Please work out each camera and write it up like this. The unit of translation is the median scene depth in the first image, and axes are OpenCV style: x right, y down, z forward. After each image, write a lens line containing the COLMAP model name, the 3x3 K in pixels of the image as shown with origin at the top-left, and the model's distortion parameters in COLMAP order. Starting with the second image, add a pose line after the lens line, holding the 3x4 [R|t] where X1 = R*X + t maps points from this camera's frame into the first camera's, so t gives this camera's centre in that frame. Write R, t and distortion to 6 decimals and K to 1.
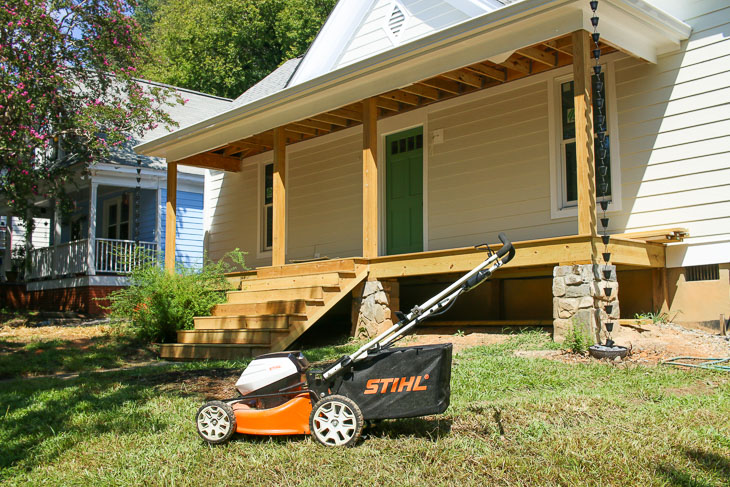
lens RADIAL K [[820.8, 0, 365.0], [0, 820.8, 243.5], [0, 0, 1]] dist [-0.118032, 0.018202]
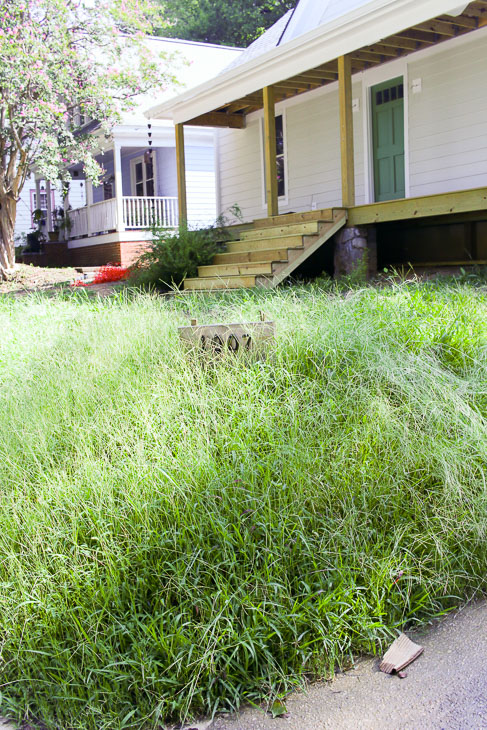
lens RADIAL K [[820.8, 0, 243.5], [0, 820.8, 365.0], [0, 0, 1]] dist [-0.118032, 0.018202]
pose [[0.978189, -0.010004, -0.207473, 0.078546], [0.054404, 0.976310, 0.209427, -0.009829], [0.200463, -0.216146, 0.955560, -0.092826]]
